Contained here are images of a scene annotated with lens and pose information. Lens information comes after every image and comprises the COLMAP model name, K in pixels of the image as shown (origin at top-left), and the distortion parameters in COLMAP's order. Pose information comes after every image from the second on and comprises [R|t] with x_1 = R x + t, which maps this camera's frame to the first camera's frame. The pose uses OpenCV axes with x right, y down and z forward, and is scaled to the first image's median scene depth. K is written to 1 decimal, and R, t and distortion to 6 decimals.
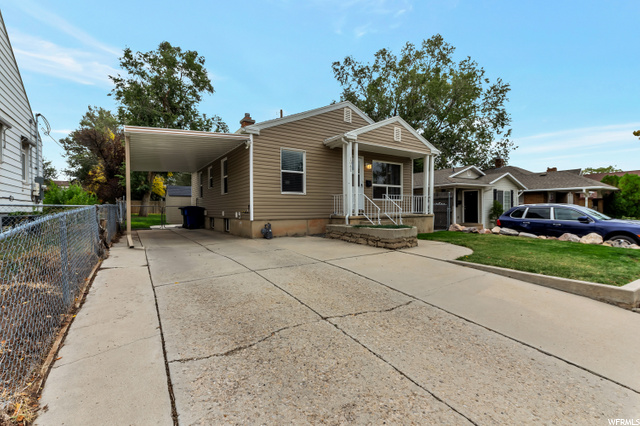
lens RADIAL K [[279.6, 0, 323.3], [0, 279.6, 209.6], [0, 0, 1]] dist [0.030744, 0.000040]
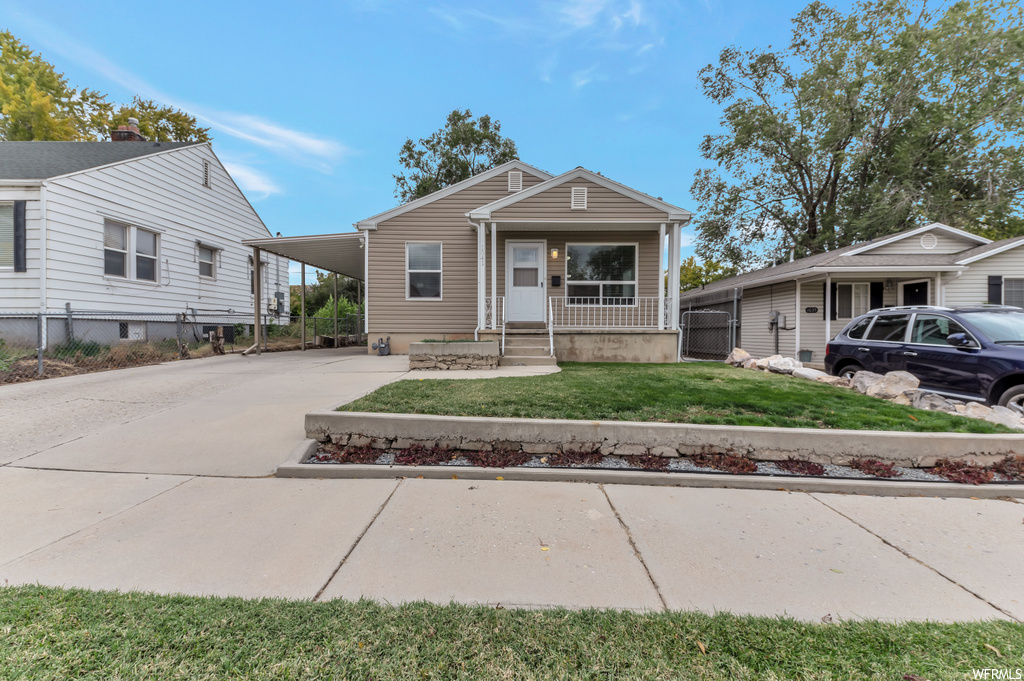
lens RADIAL K [[447.4, 0, 517.2], [0, 447.4, 335.0], [0, 0, 1]] dist [0.030744, 0.000040]
pose [[0.827333, 0.012394, -0.561575, 0.669533], [-0.009329, 0.999922, 0.008324, 0.023163], [0.561635, -0.001648, 0.827384, 0.104432]]
